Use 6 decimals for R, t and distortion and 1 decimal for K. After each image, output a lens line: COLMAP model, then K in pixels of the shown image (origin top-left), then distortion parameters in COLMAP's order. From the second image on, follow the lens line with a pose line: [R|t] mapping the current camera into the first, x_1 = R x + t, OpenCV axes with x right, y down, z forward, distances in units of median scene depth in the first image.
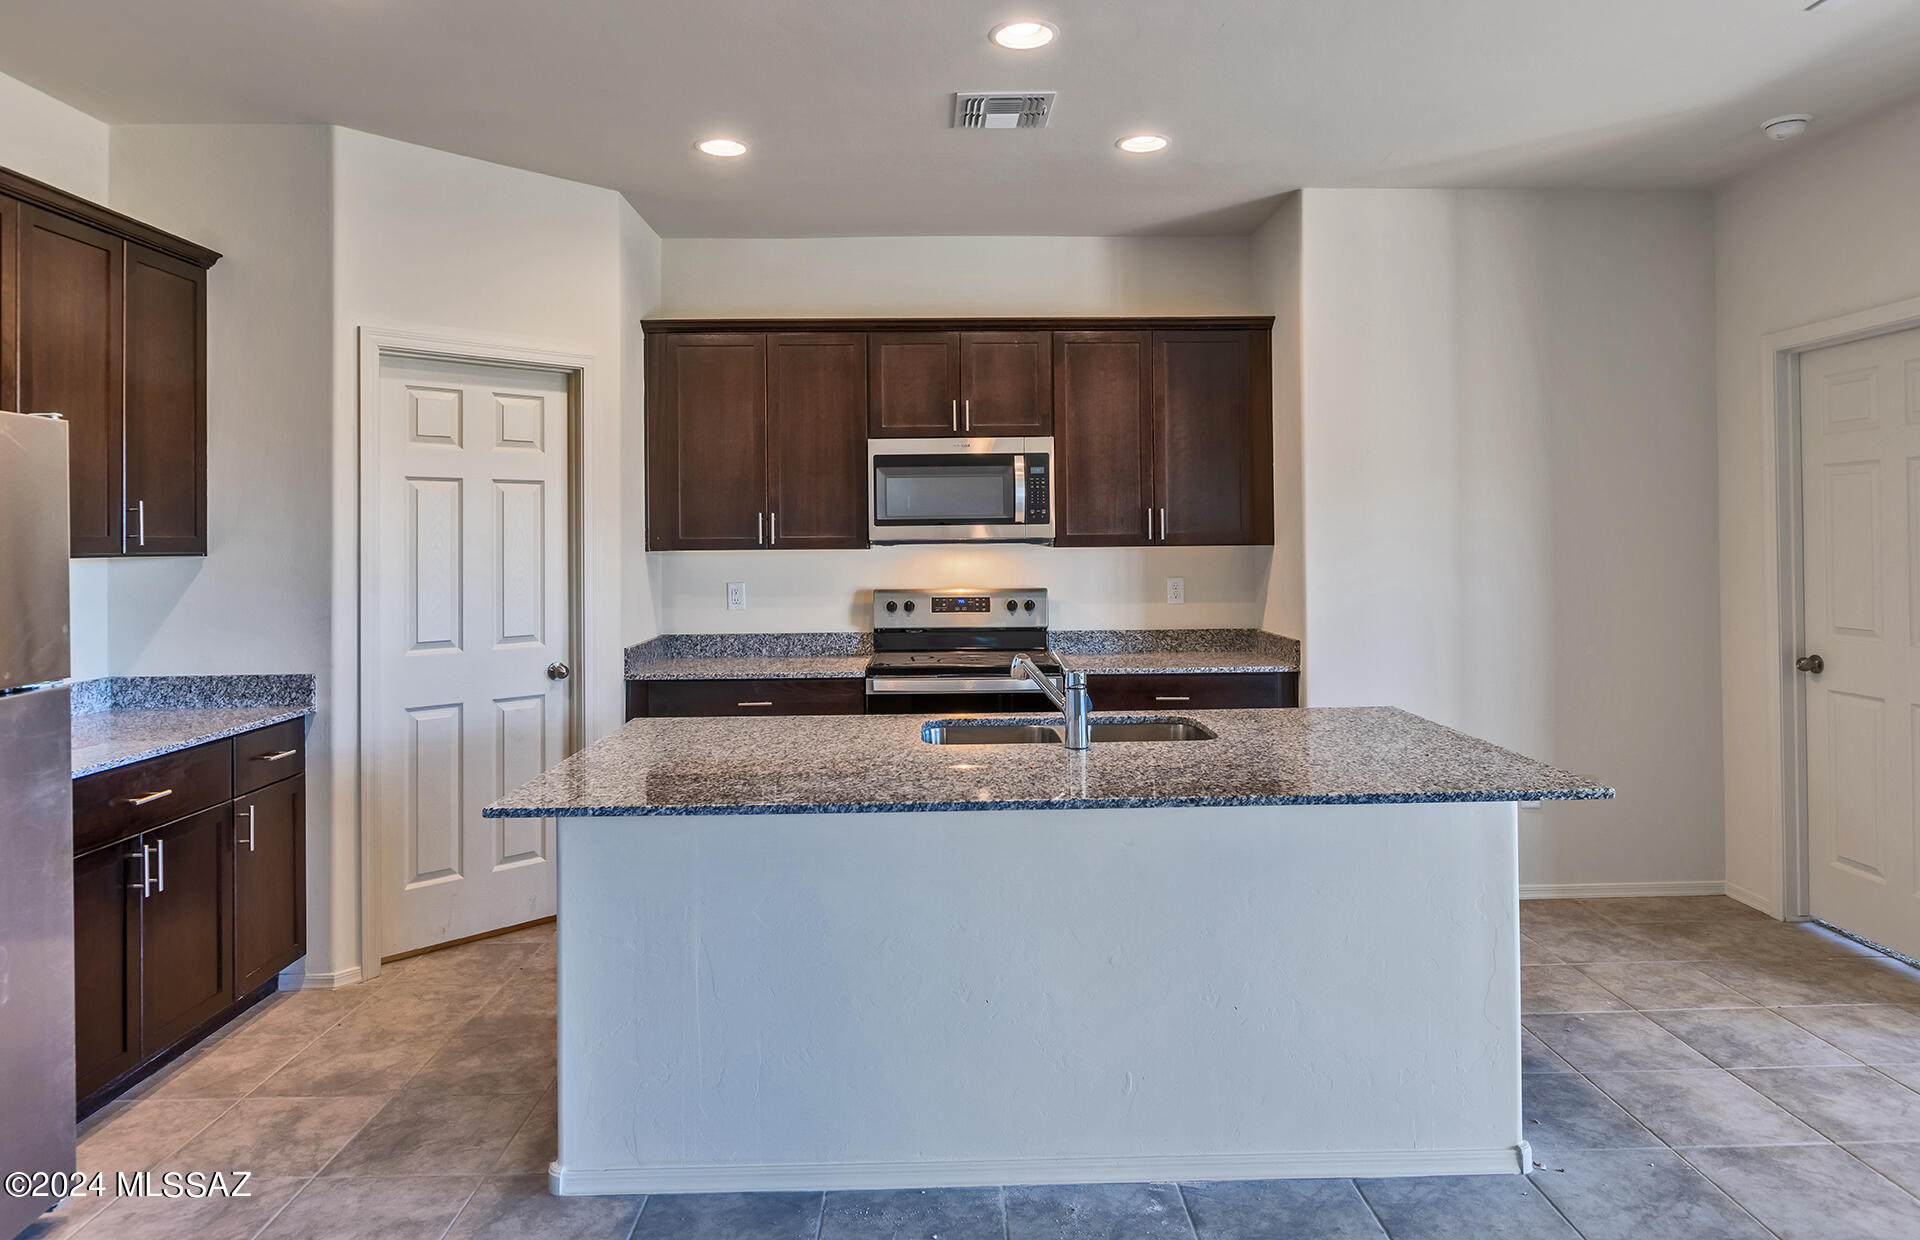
lens RADIAL K [[1185.2, 0, 971.6], [0, 1185.2, 514.8], [0, 0, 1]] dist [0.005506, -0.005332]
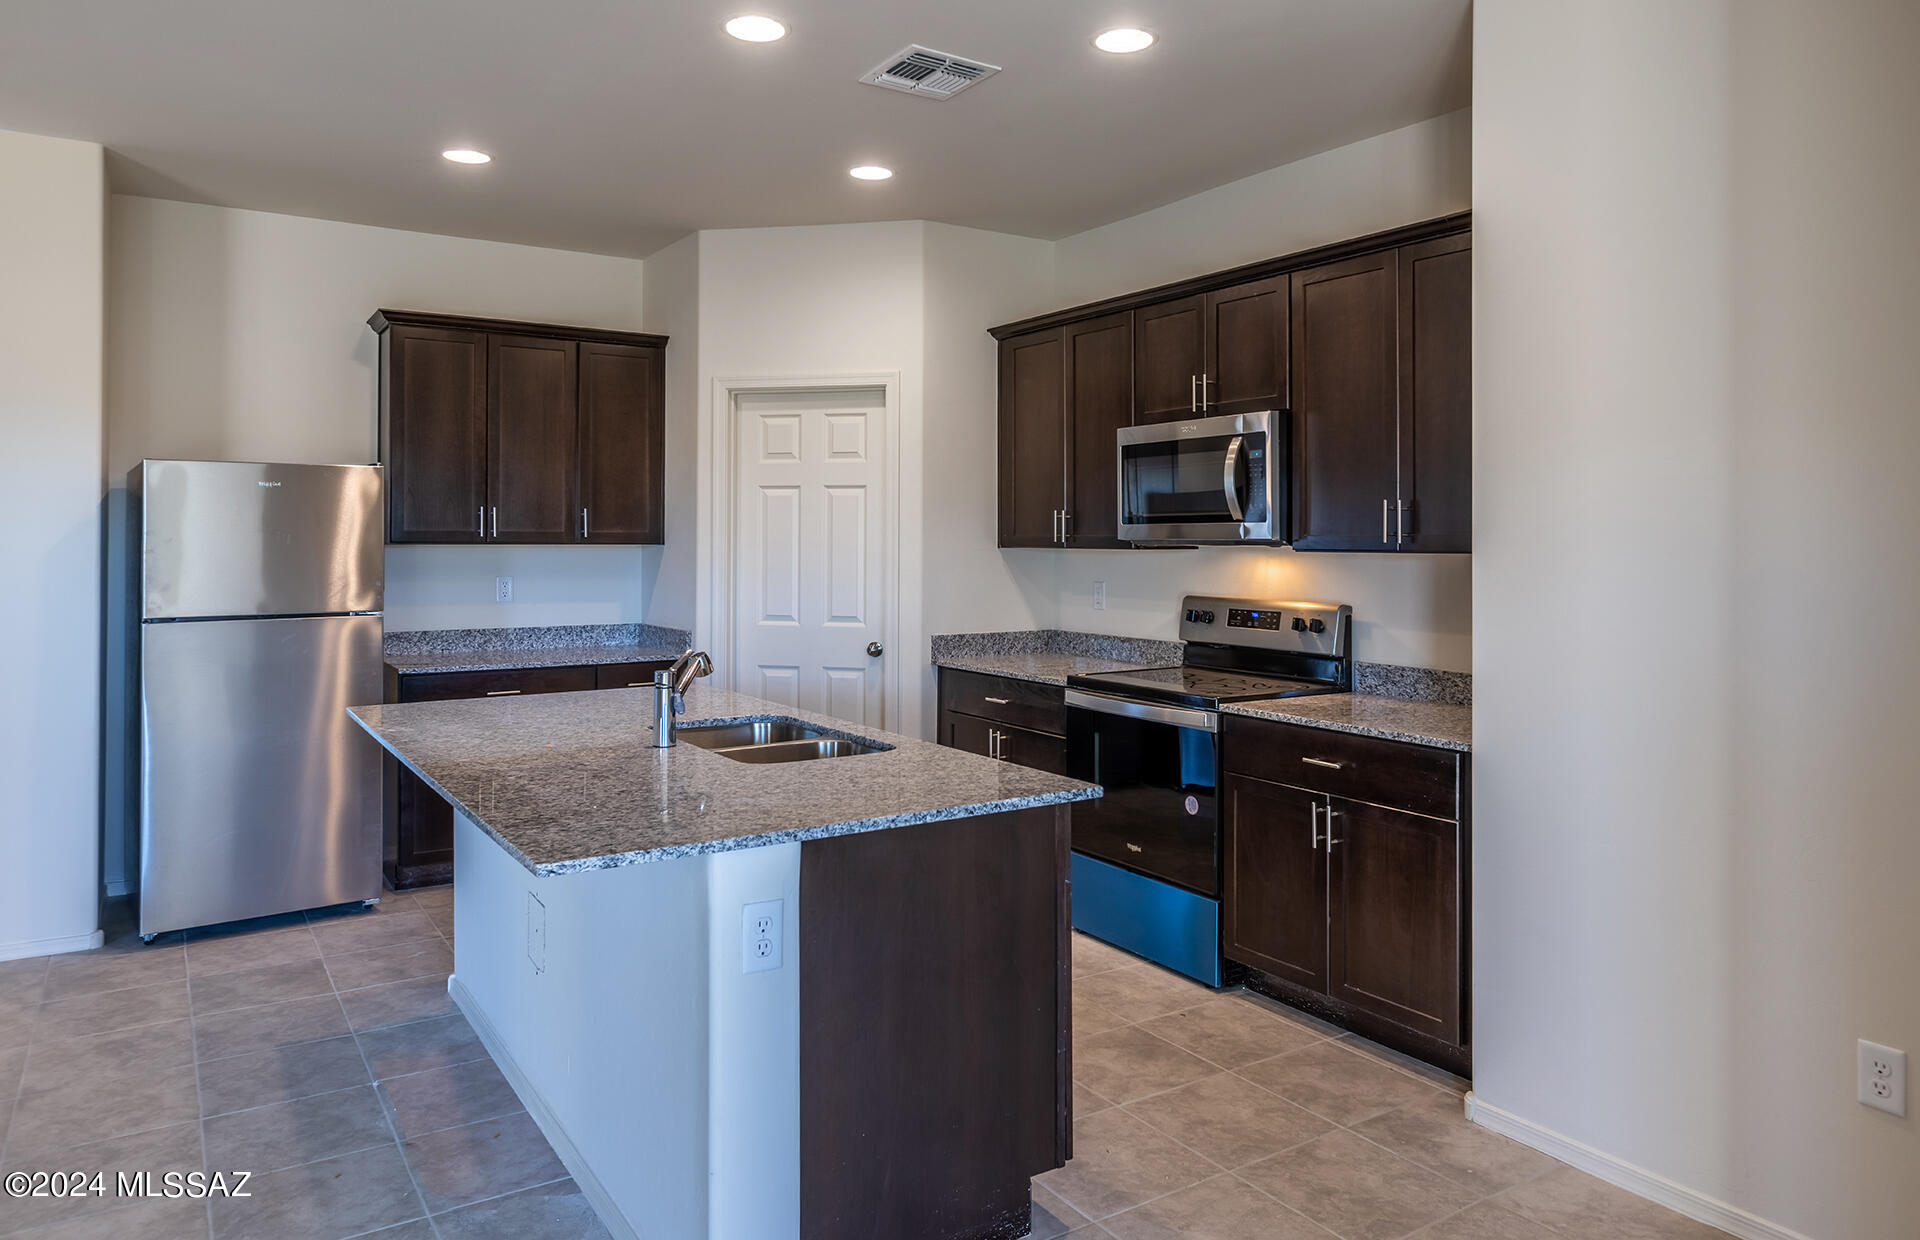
lens RADIAL K [[1267.7, 0, 956.0], [0, 1267.7, 524.3], [0, 0, 1]] dist [0.010437, -0.000059]
pose [[0.518961, 0.000598, -0.854798, 0.680790], [0.010463, 0.999920, 0.007052, 0.001379], [0.854734, -0.012603, 0.518913, 0.387681]]
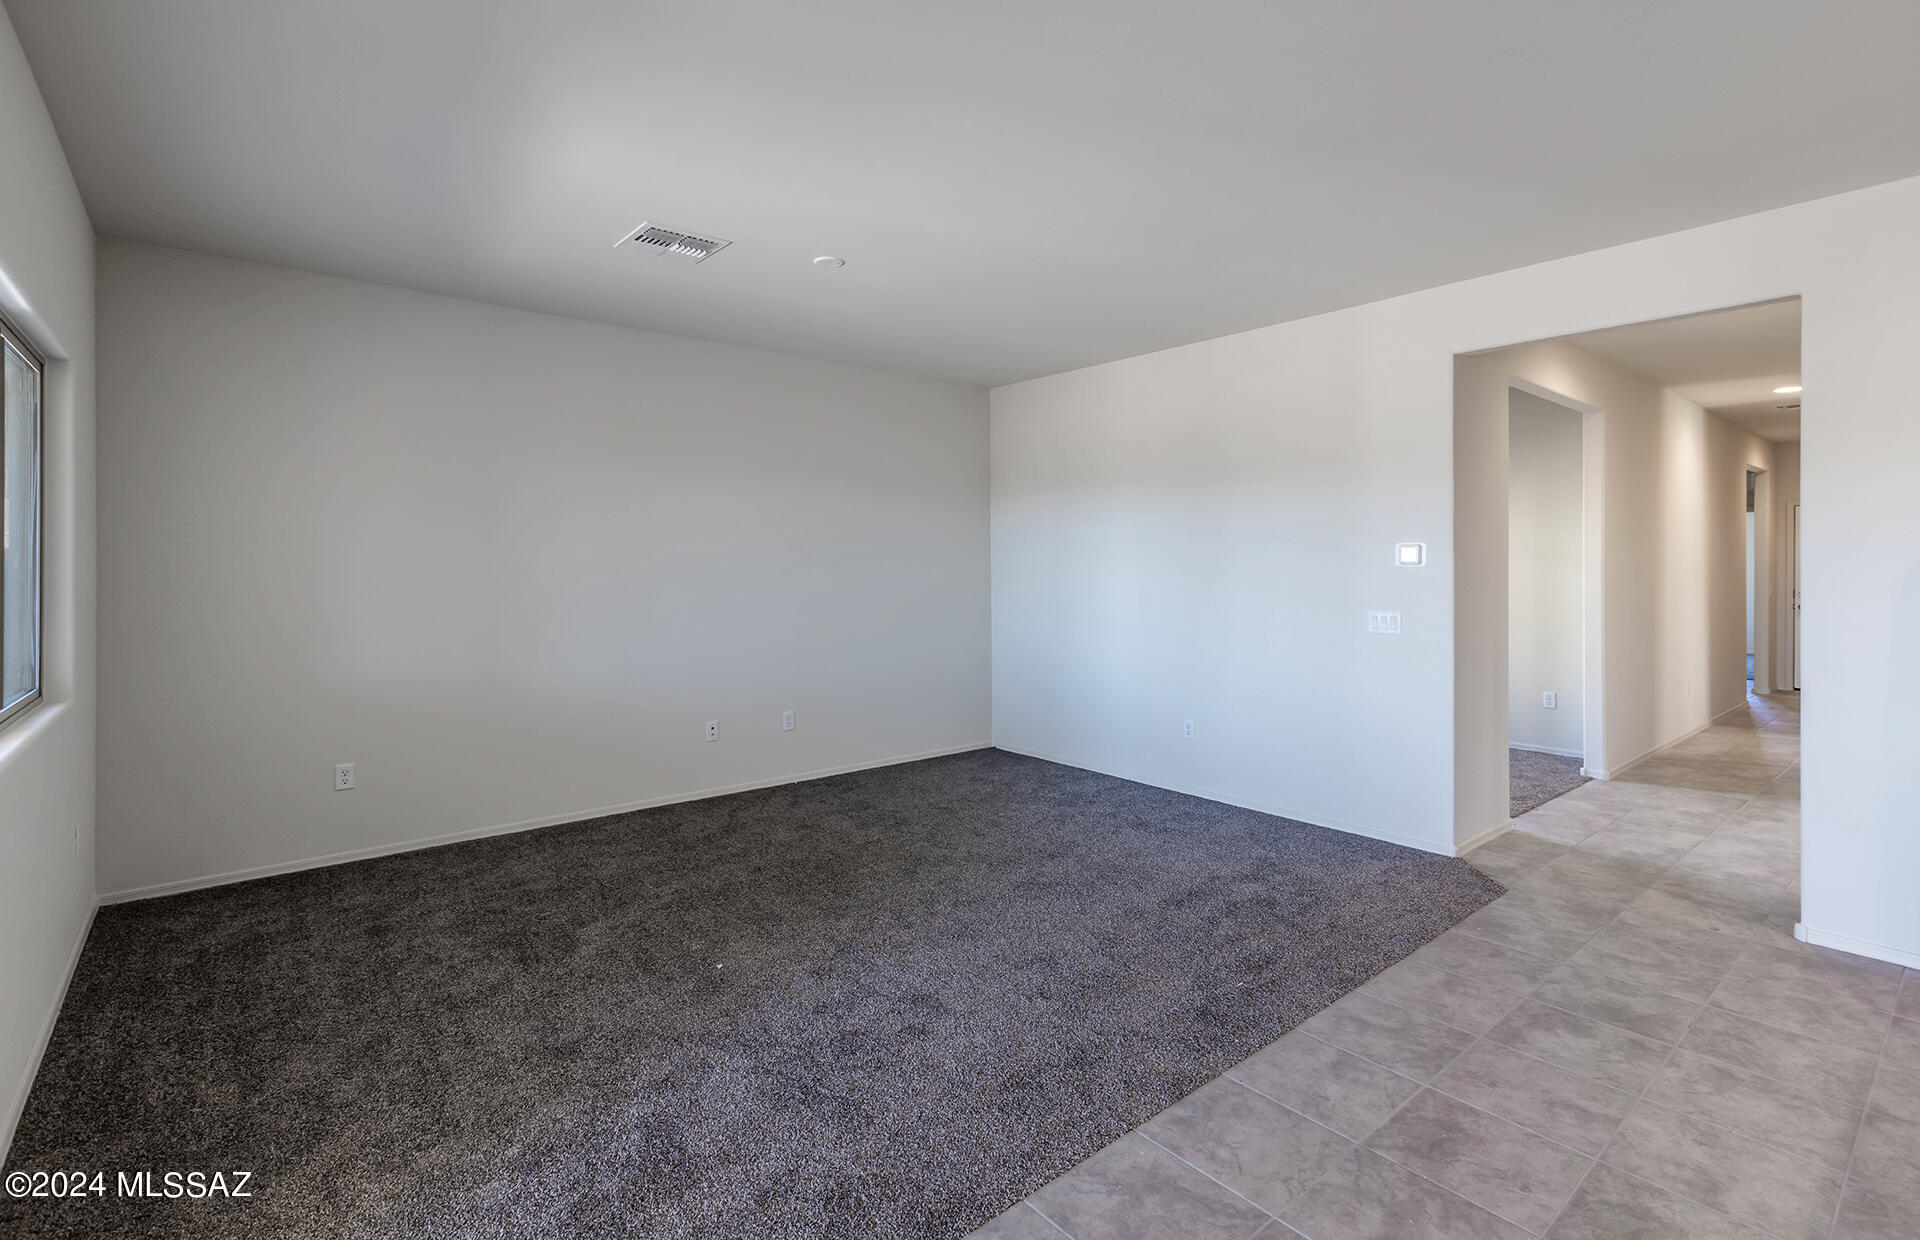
lens RADIAL K [[883.6, 0, 954.5], [0, 883.6, 567.8], [0, 0, 1]] dist [0.003069, -0.000403]
pose [[-0.780155, 0.008448, -0.625530, 0.536230], [0.014866, 0.999877, -0.005036, 0.004273], [0.625410, -0.013228, -0.780184, 0.380360]]
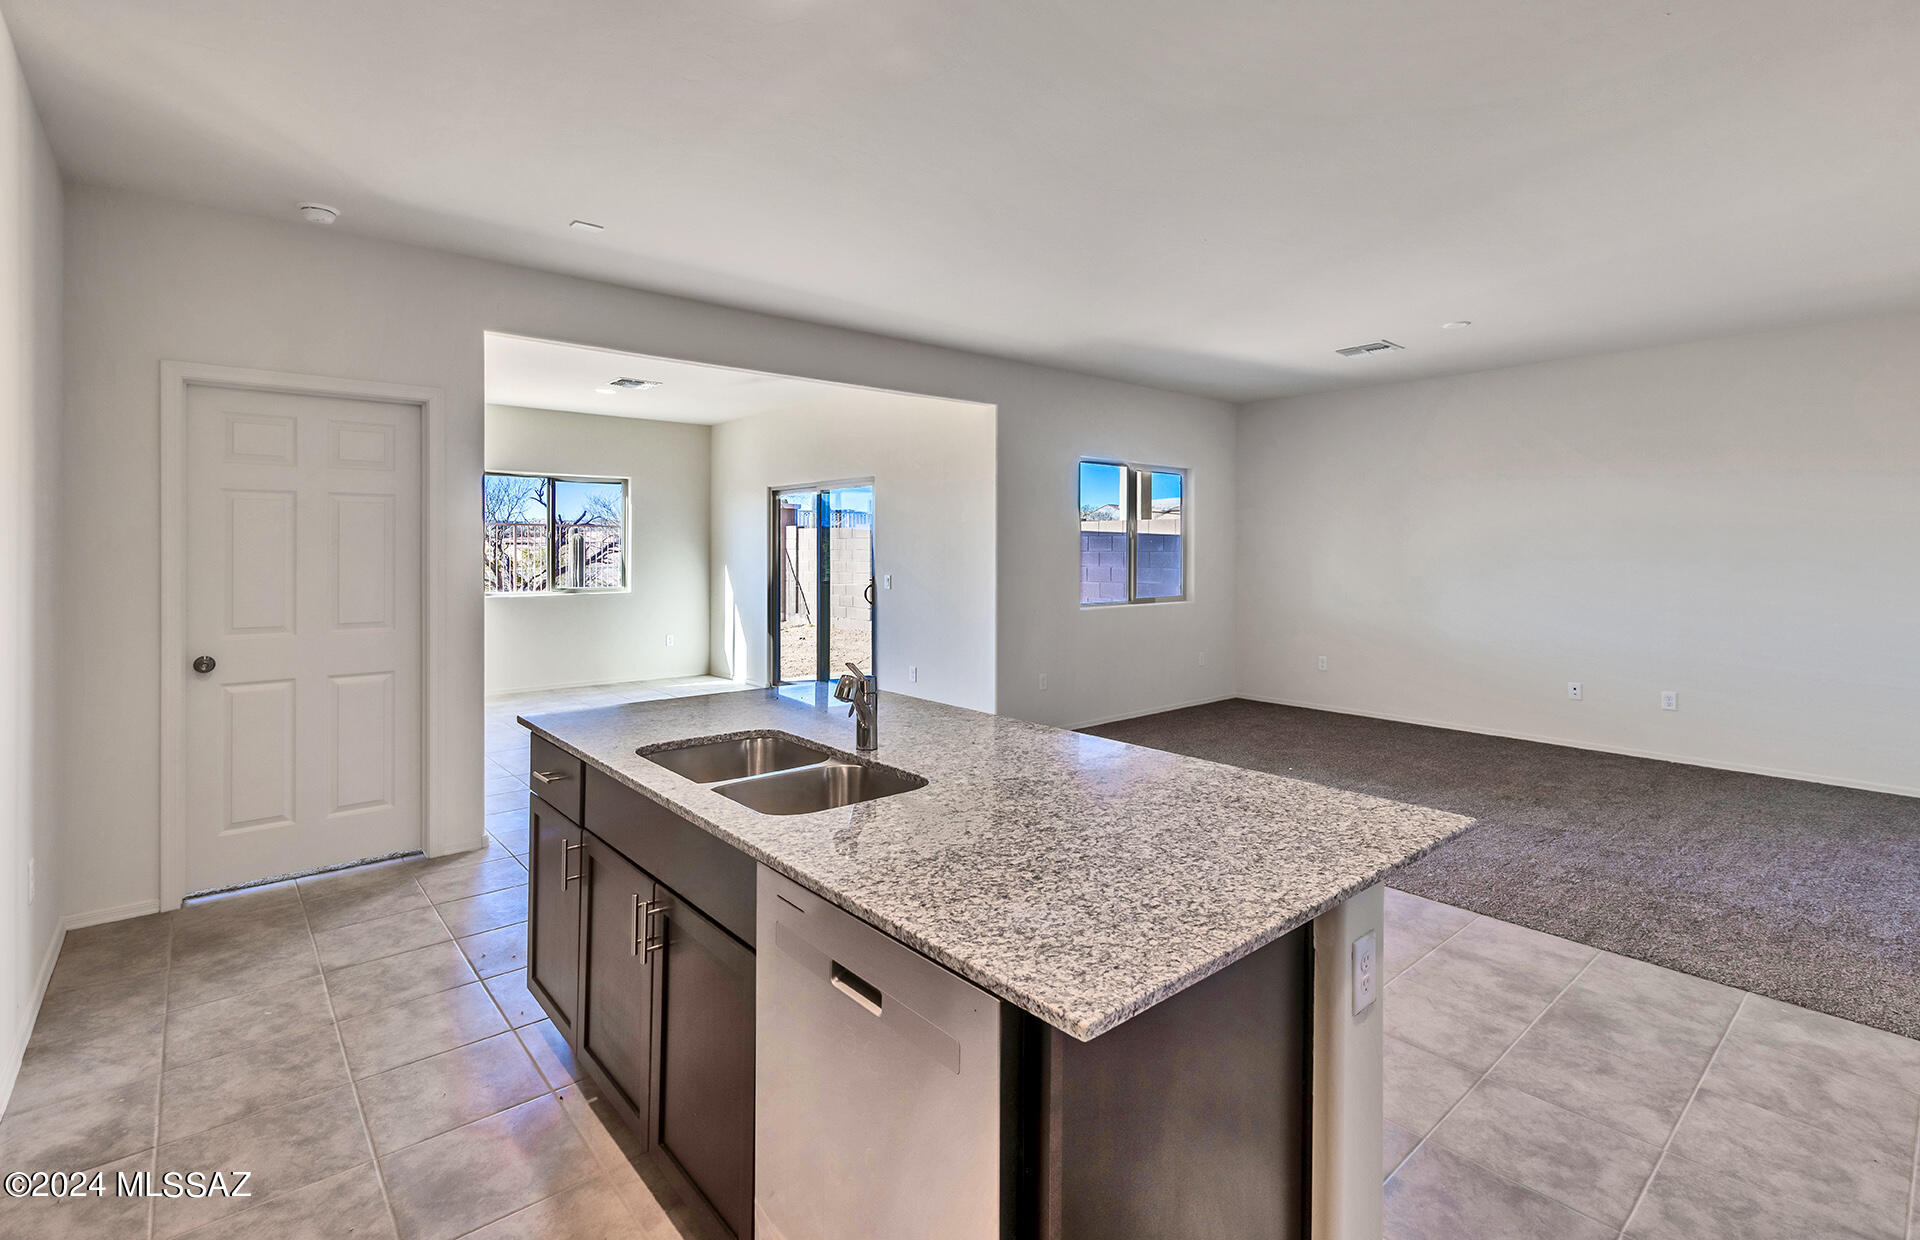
lens RADIAL K [[883.6, 0, 951.6], [0, 883.6, 607.4], [0, 0, 1]] dist [0.003069, -0.000403]
pose [[-0.630634, -0.050496, 0.774436, -0.317388], [-0.014448, 0.998472, 0.053339, 0.018769], [-0.775946, 0.022448, -0.630400, 0.841283]]
